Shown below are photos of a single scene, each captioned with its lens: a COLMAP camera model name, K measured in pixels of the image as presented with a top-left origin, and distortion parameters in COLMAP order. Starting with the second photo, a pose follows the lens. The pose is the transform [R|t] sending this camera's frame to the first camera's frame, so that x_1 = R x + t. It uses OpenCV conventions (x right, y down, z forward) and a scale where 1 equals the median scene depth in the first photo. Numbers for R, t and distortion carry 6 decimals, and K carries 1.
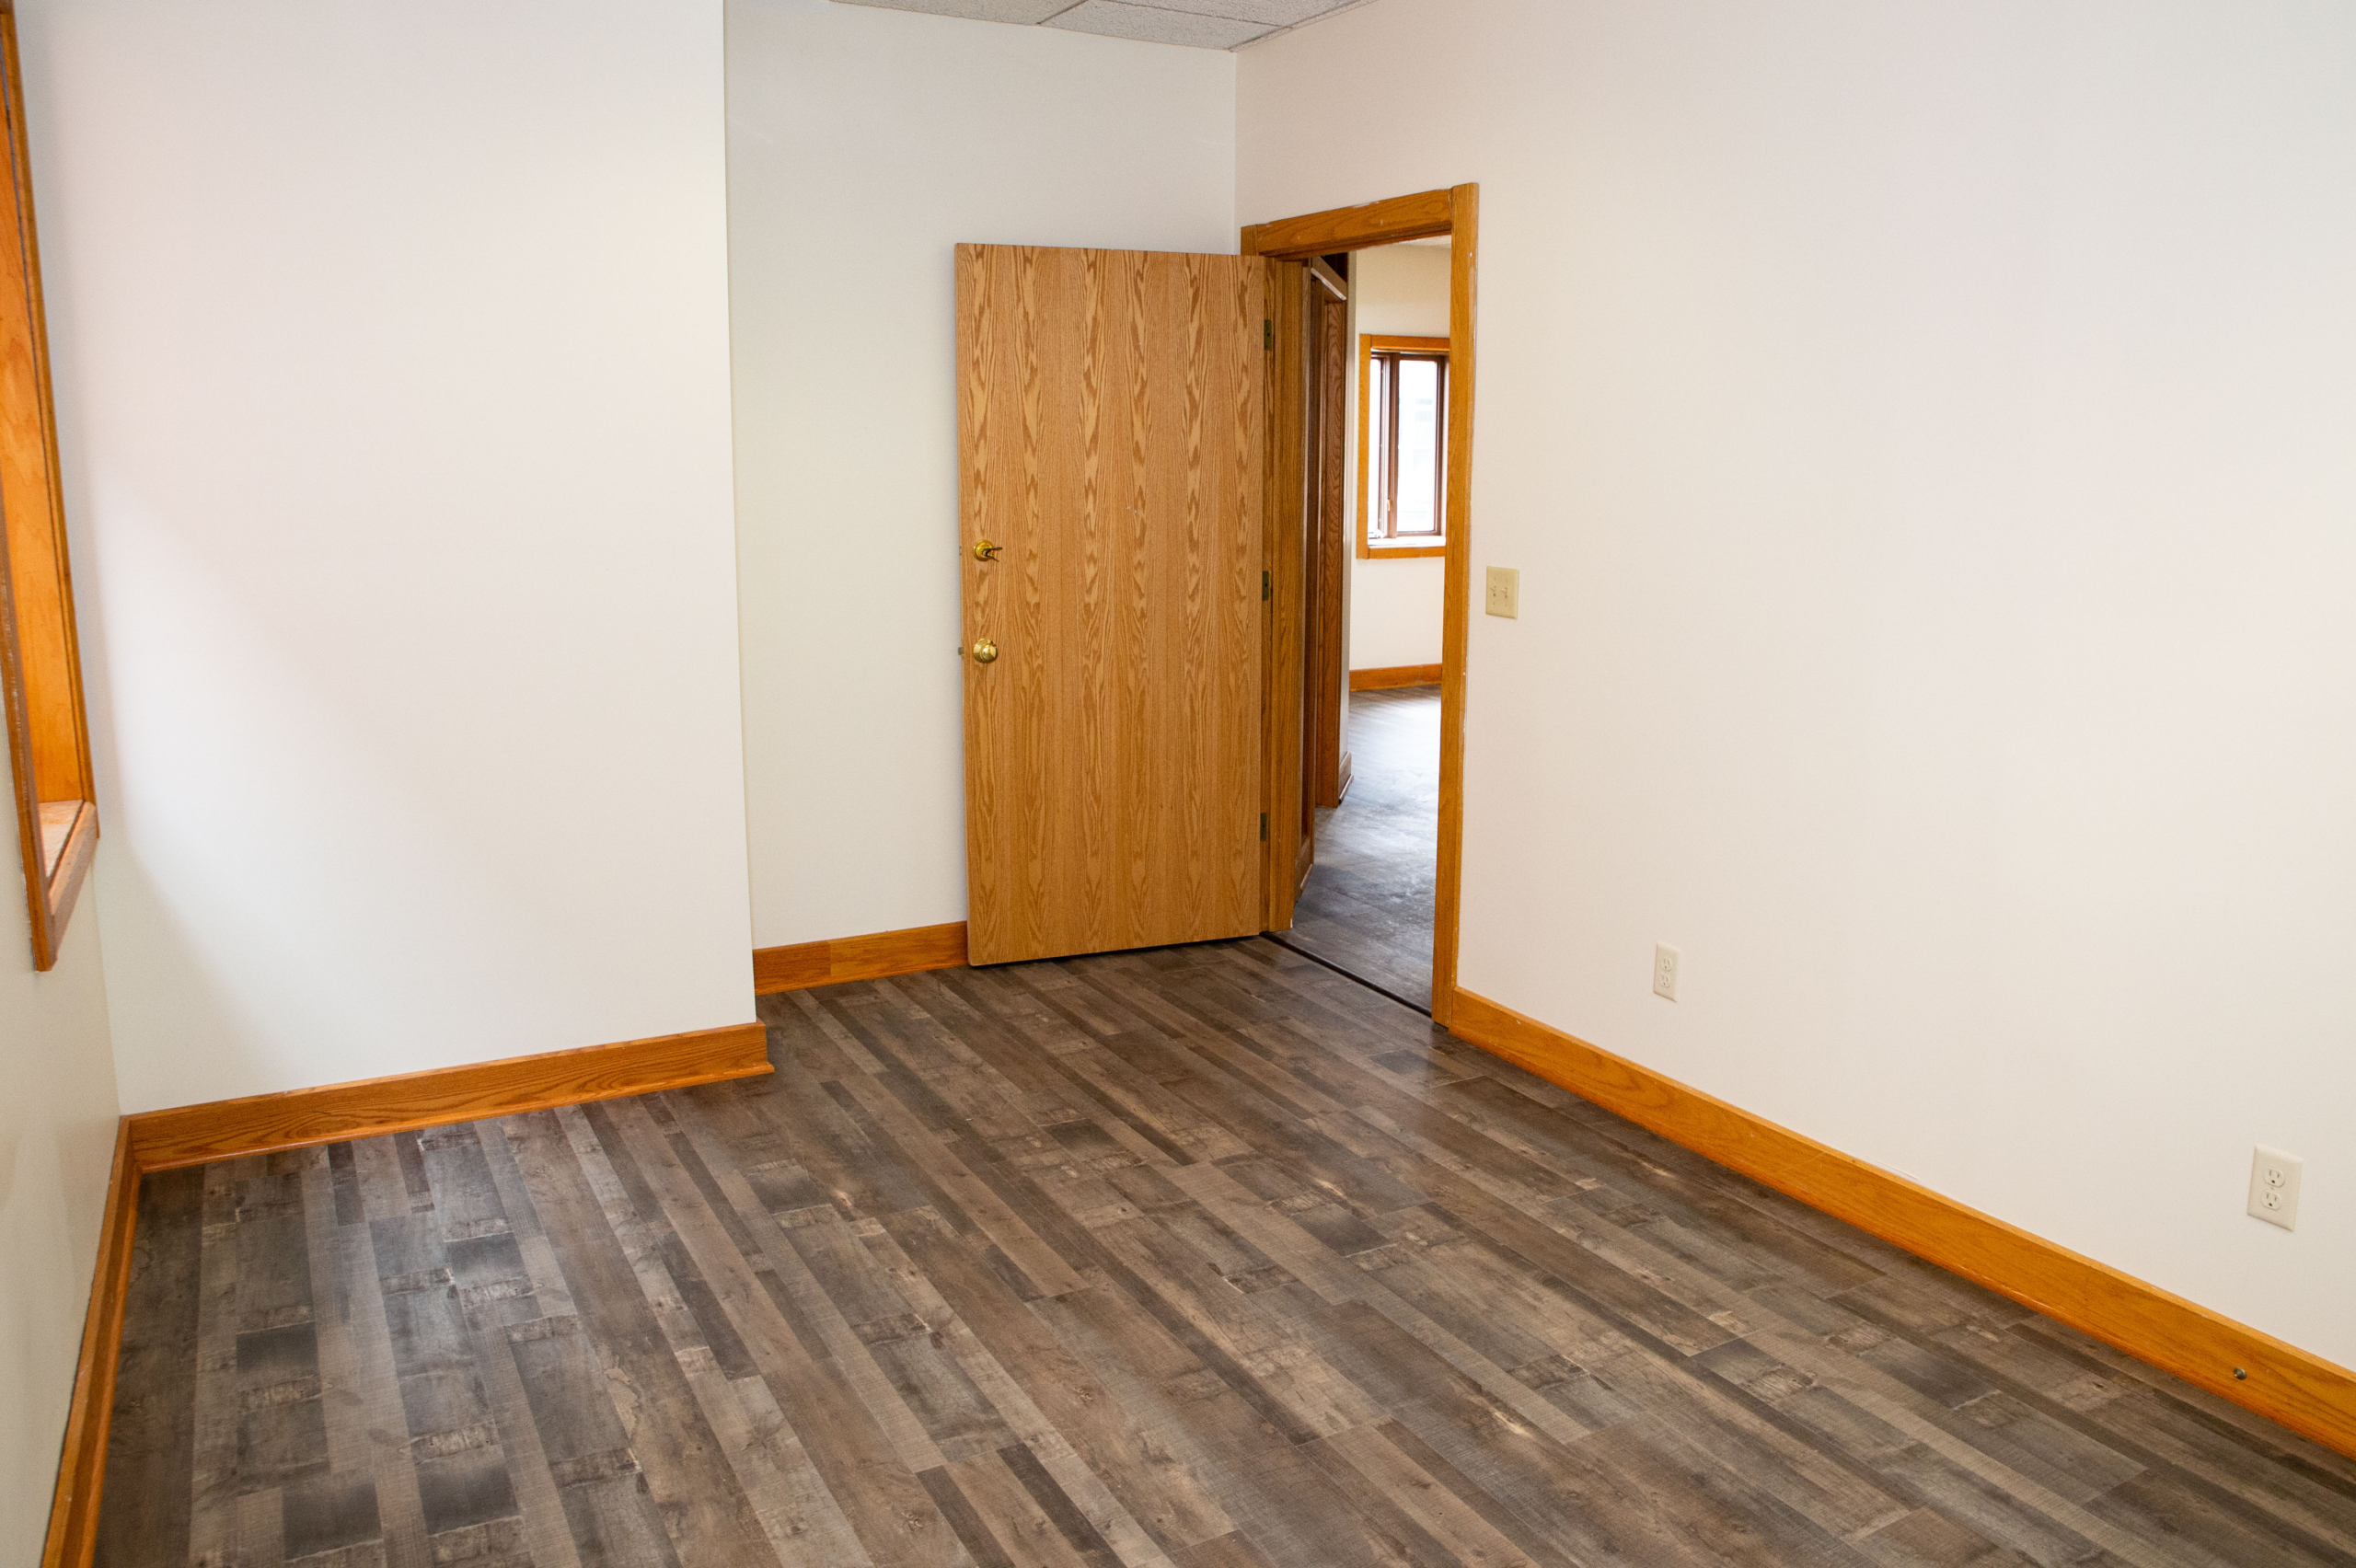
lens RADIAL K [[1768.9, 0, 1179.2], [0, 1768.9, 782.1], [0, 0, 1]] dist [0.009409, 0.002356]
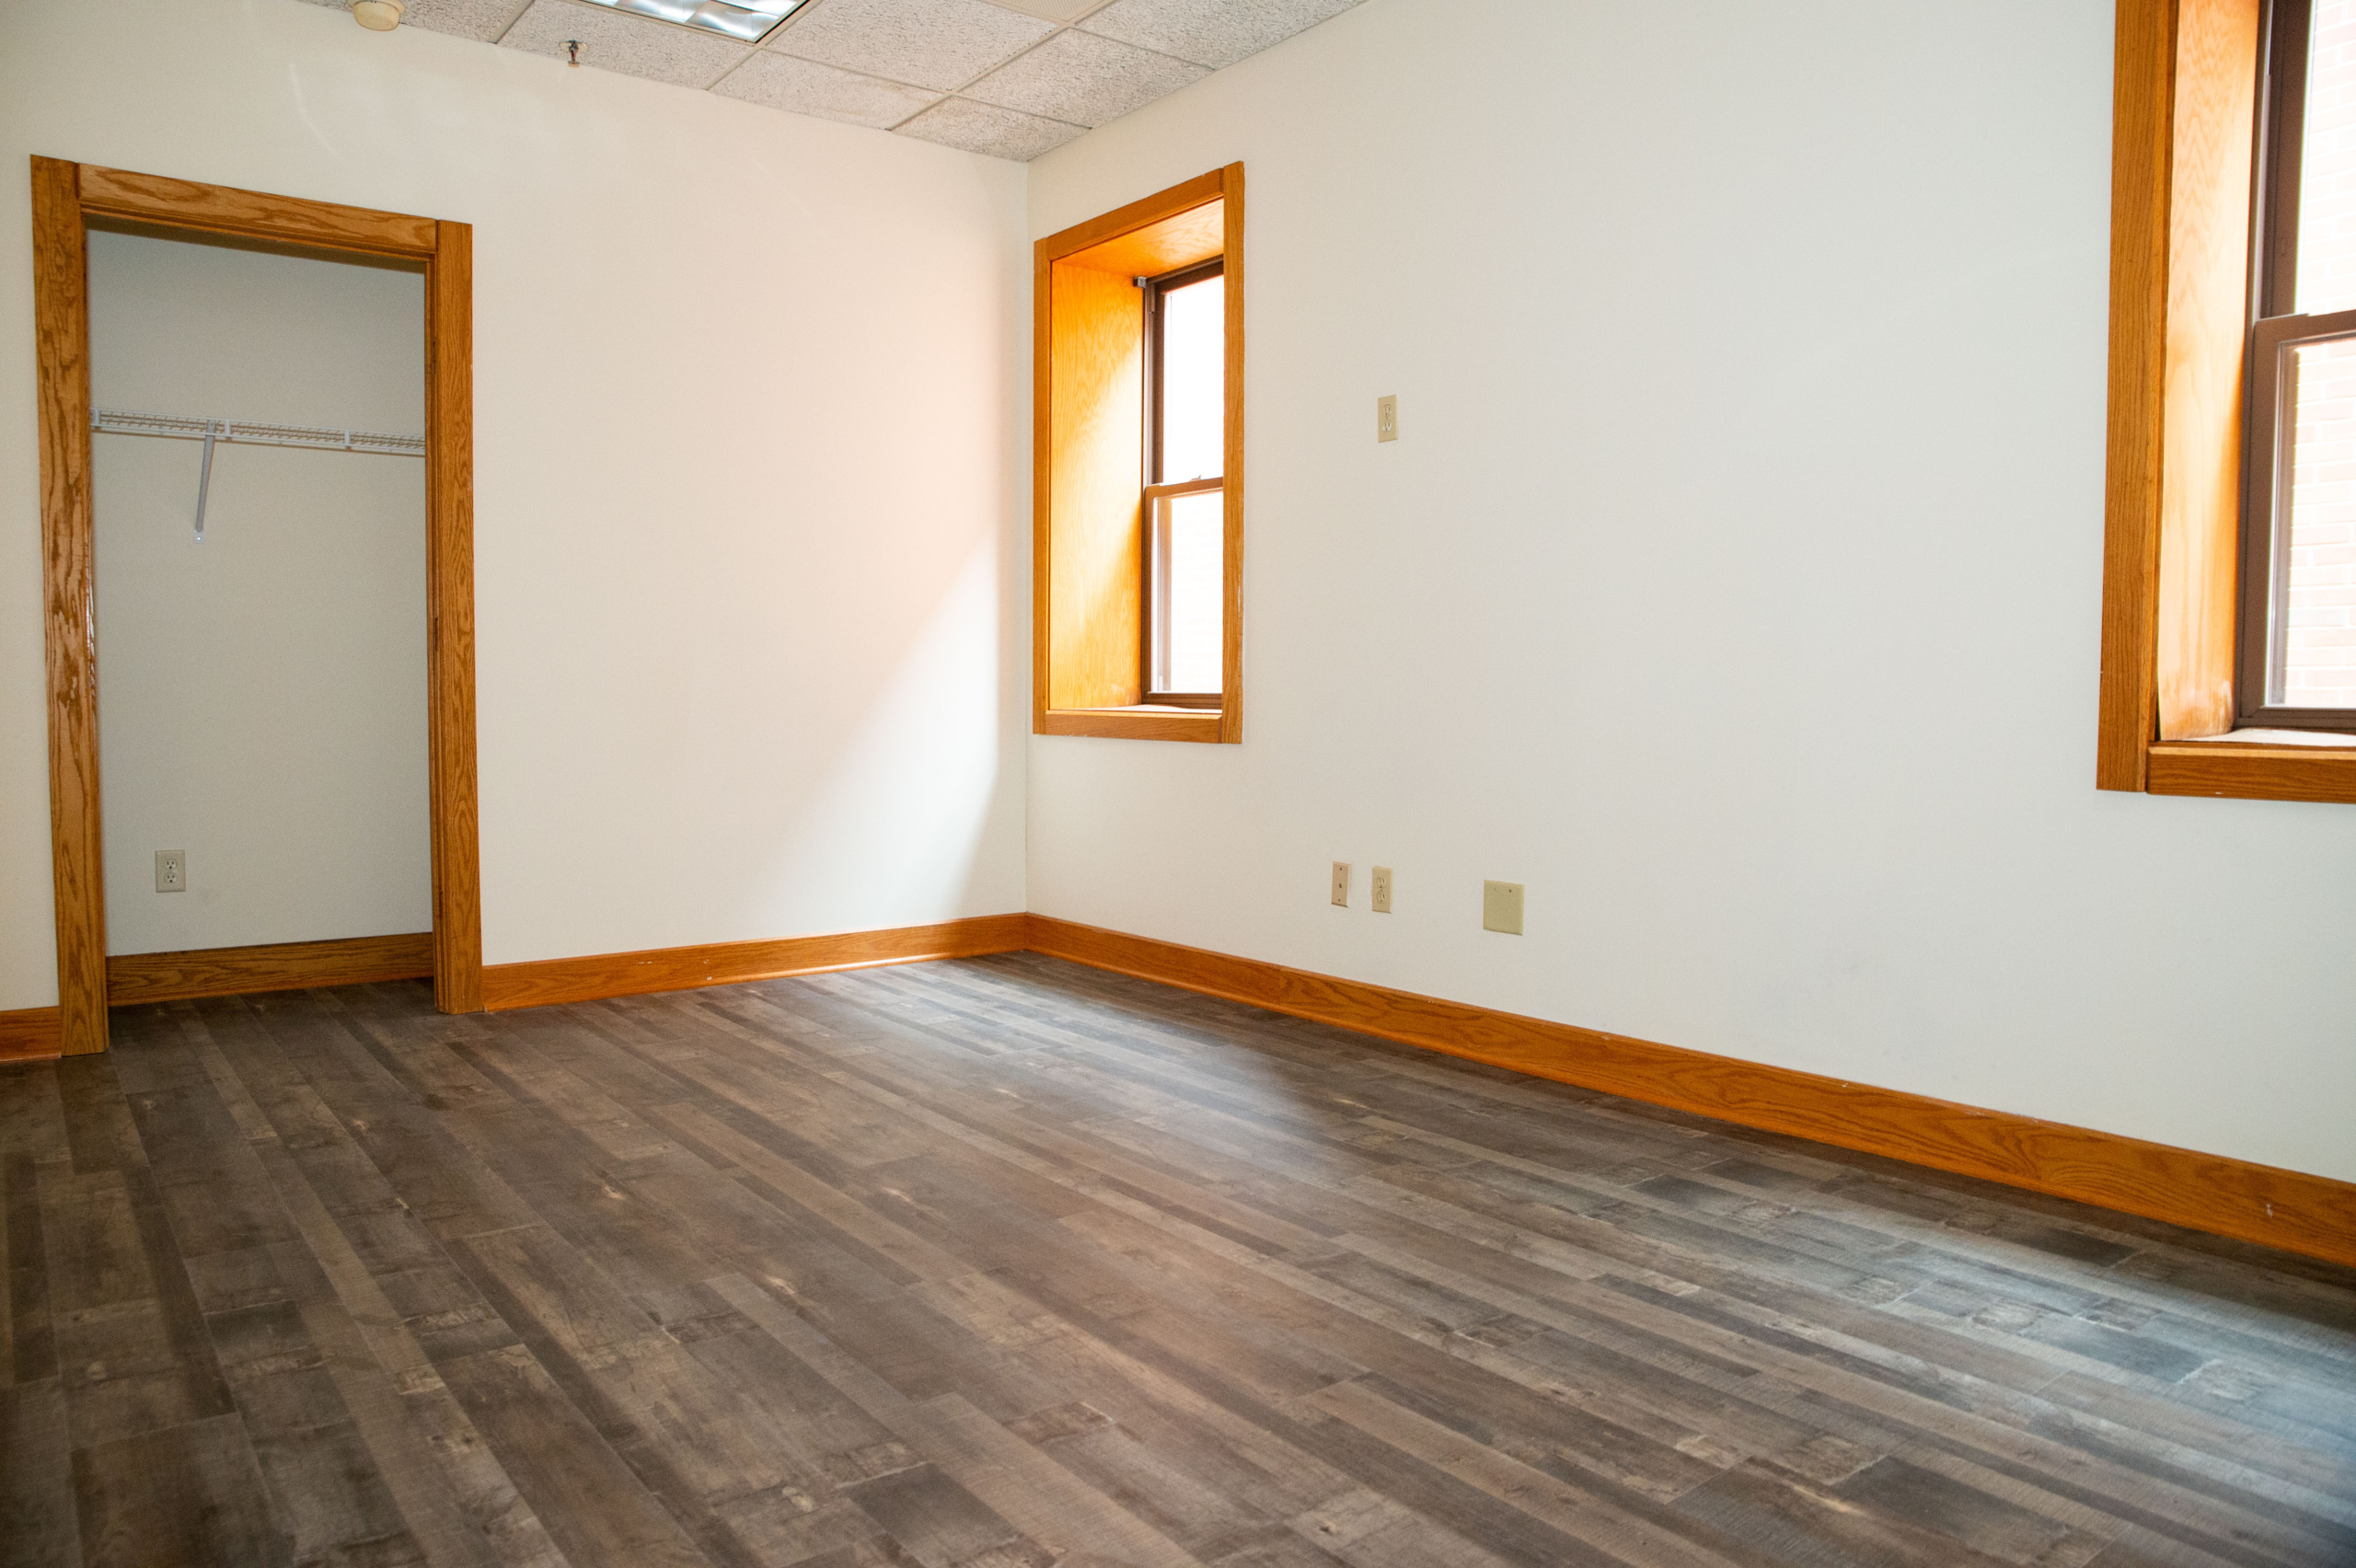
lens RADIAL K [[1610.4, 0, 1180.1], [0, 1610.4, 779.0], [0, 0, 1]] dist [-0.054215, 0.009204]
pose [[-0.985175, 0.004095, -0.171503, 0.111277], [-0.039647, 0.967216, 0.250841, -0.117728], [0.166908, 0.253922, -0.952715, 1.633361]]
